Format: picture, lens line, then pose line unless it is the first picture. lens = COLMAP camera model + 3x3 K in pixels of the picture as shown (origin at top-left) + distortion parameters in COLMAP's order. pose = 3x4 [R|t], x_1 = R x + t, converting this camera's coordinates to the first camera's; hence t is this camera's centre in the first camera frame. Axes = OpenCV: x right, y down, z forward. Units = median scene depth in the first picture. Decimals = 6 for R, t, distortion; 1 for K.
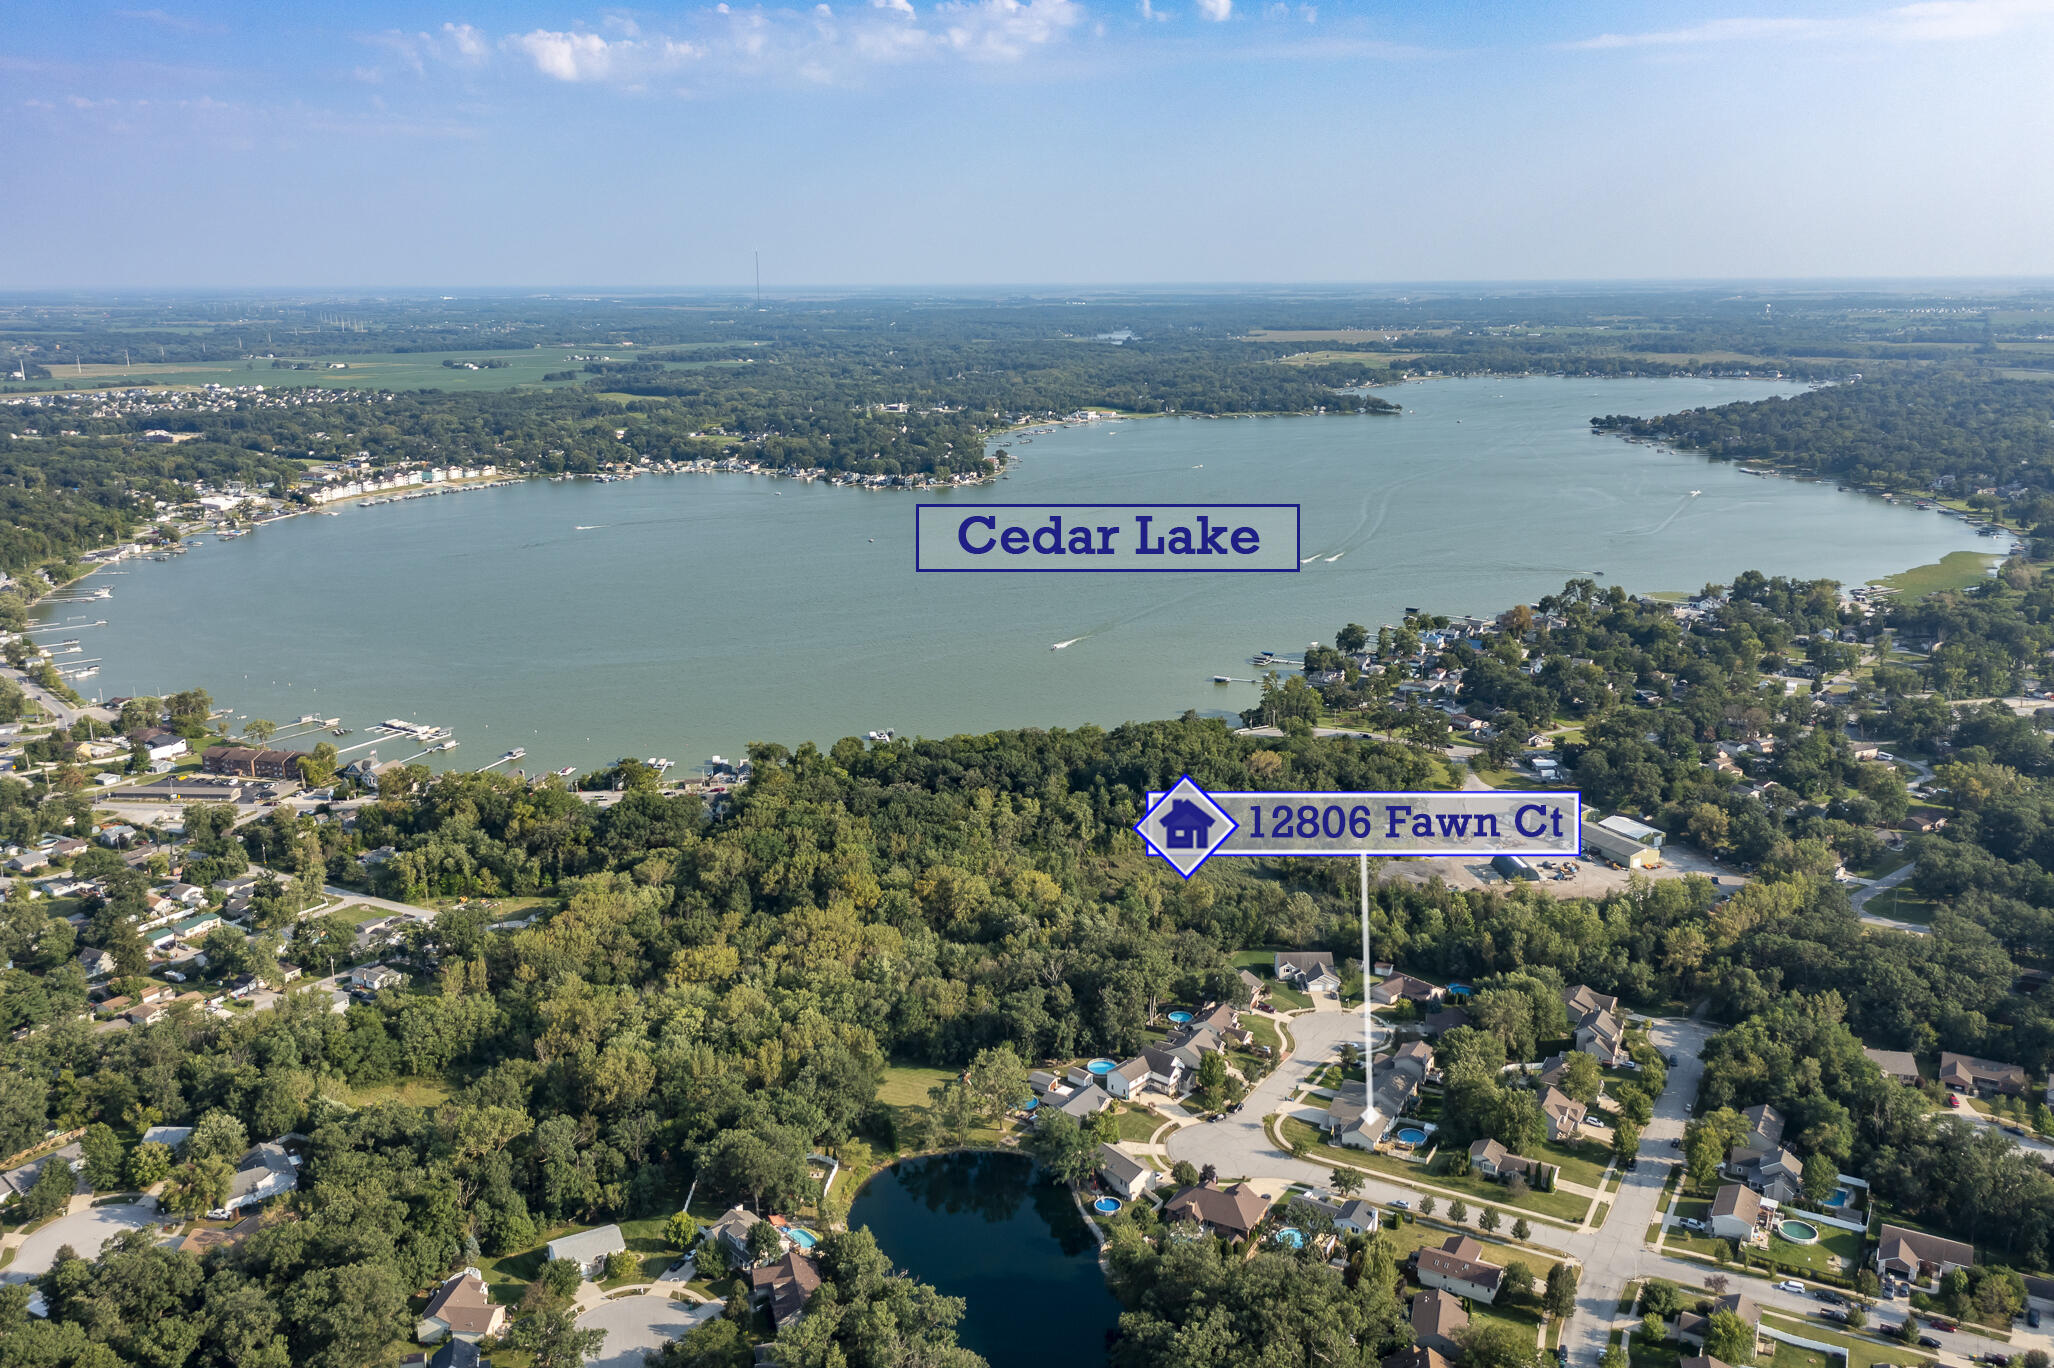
lens RADIAL K [[1649.4, 0, 1037.4], [0, 1649.4, 683.9], [0, 0, 1]] dist [0.039358, 0.003342]
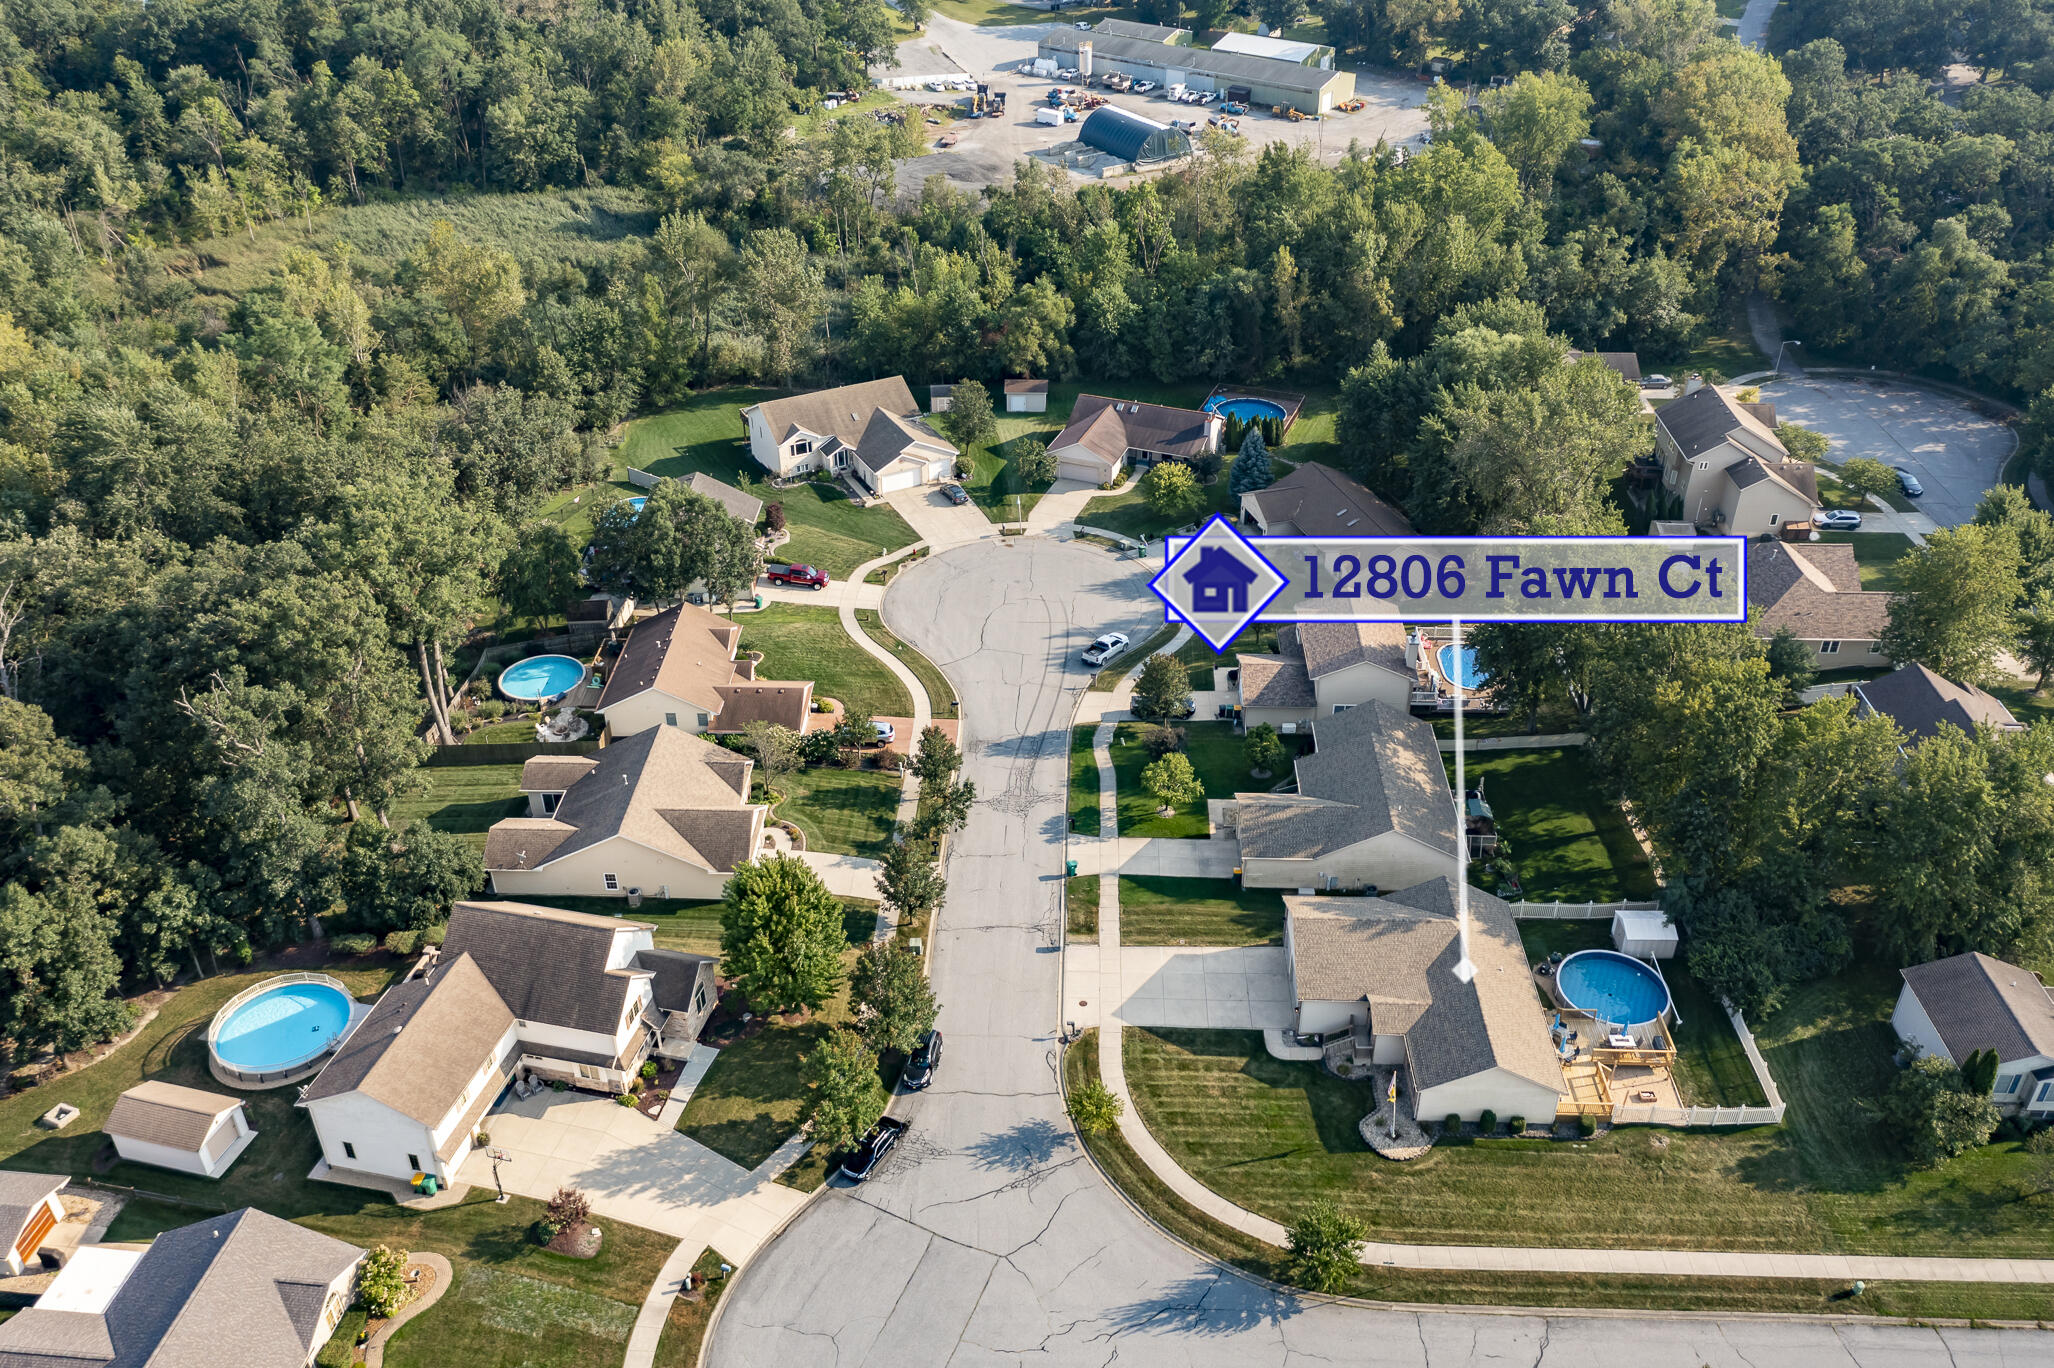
lens RADIAL K [[1666.7, 0, 1050.3], [0, 1666.7, 683.6], [0, 0, 1]] dist [0.039858, -0.004622]
pose [[0.882879, -0.249511, 0.397831, 0.048451], [0.106332, 0.931383, 0.348167, 0.109856], [-0.457404, -0.265087, 0.848829, 0.711640]]
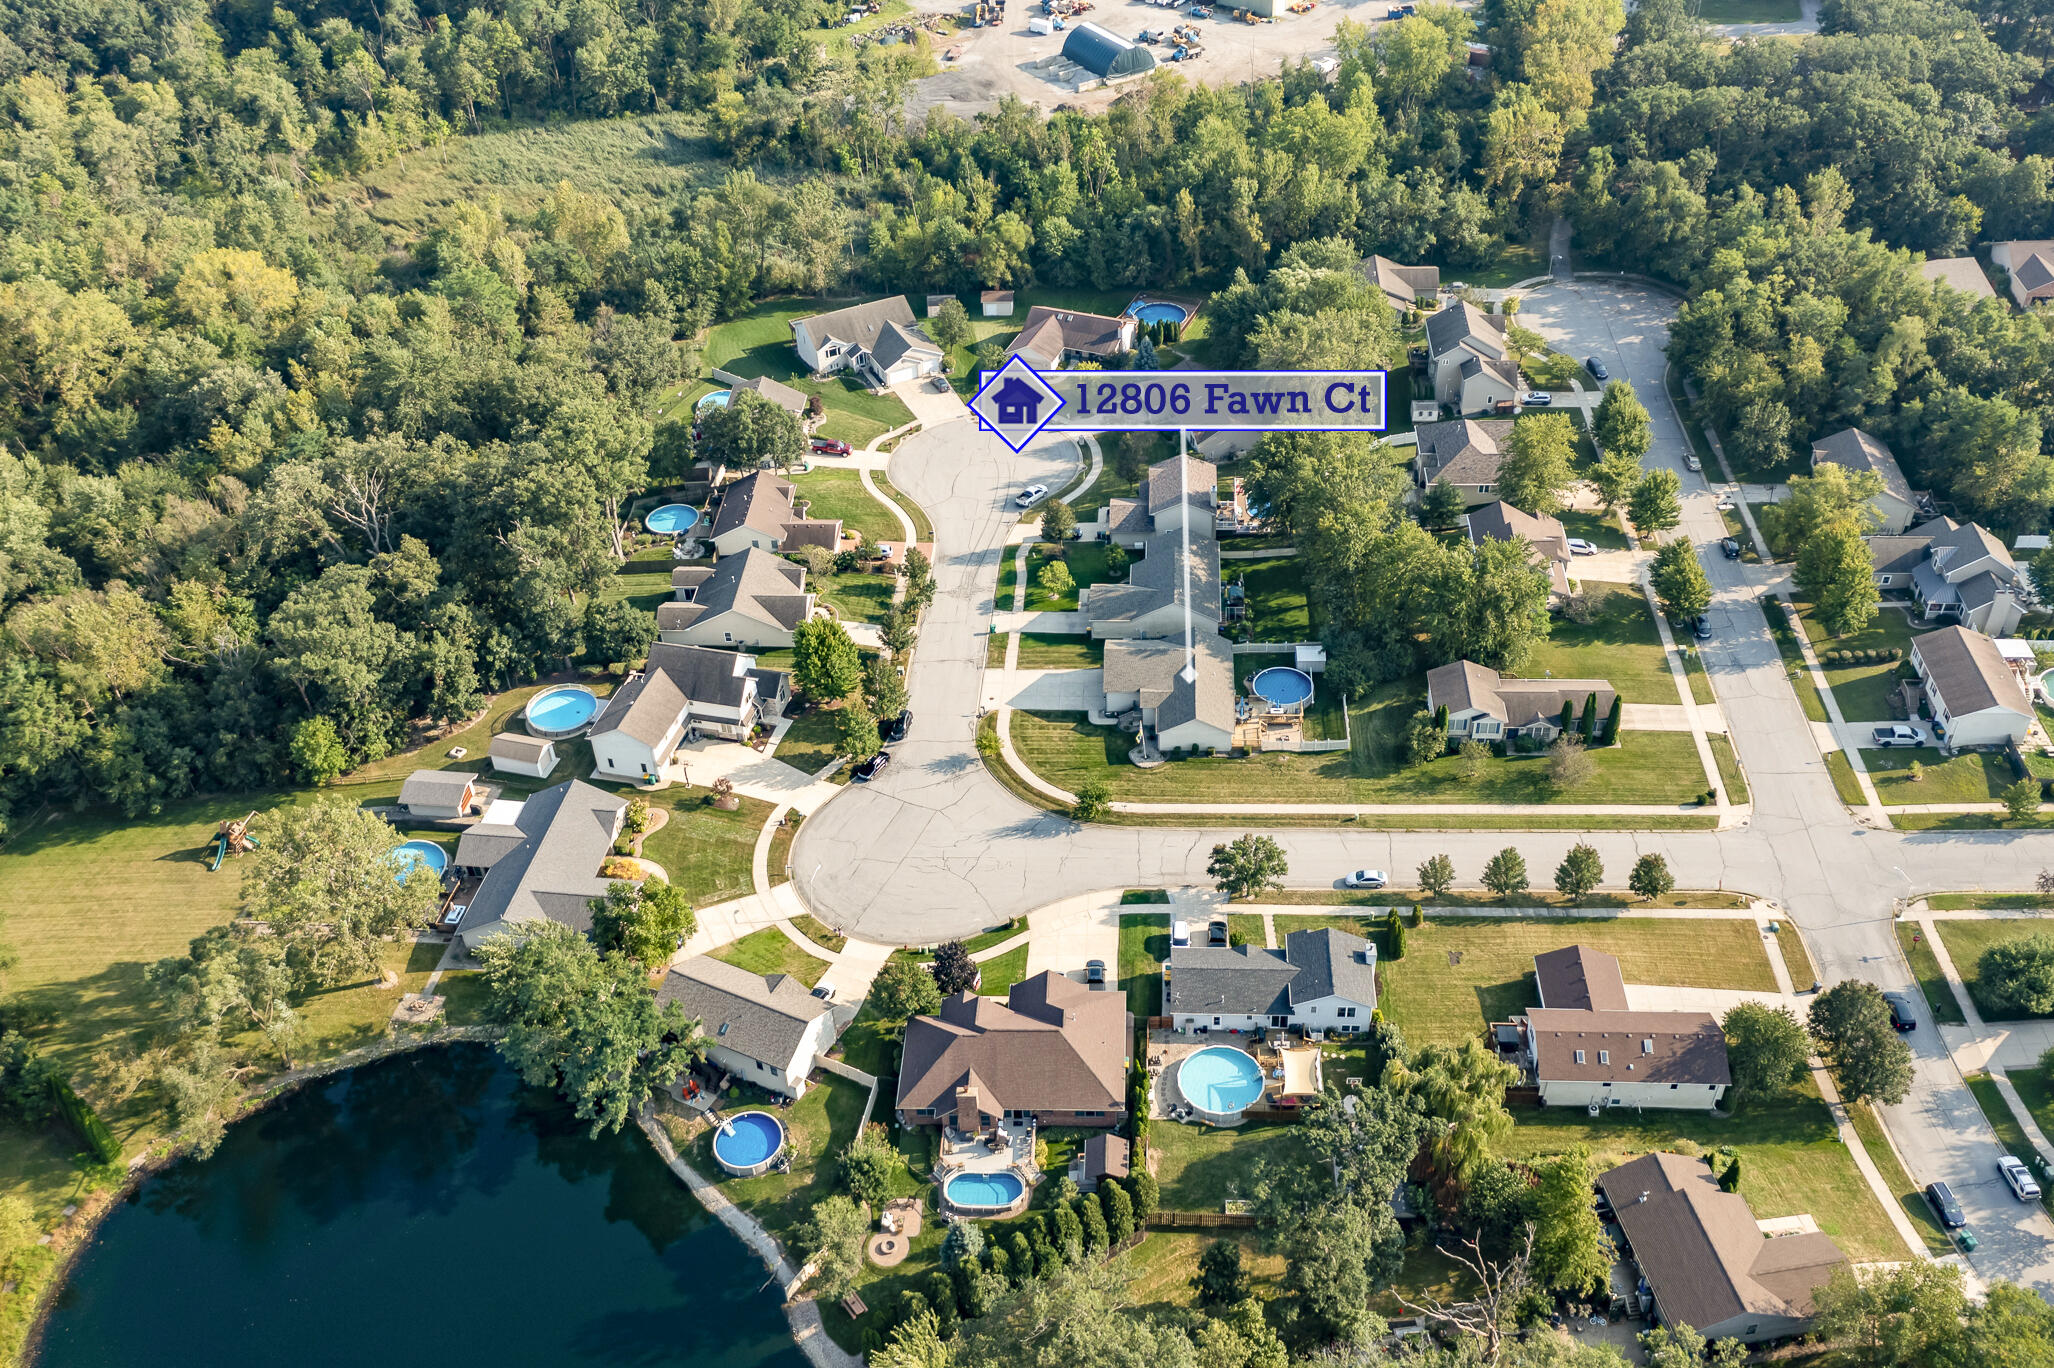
lens RADIAL K [[1846.0, 0, 1061.4], [0, 1846.0, 723.7], [0, 0, 1]] dist [0.032818, 0.012087]
pose [[0.893853, -0.301869, 0.331515, -0.004881], [0.131545, 0.883420, 0.449739, 0.033833], [-0.428629, -0.358391, 0.829357, 0.505994]]
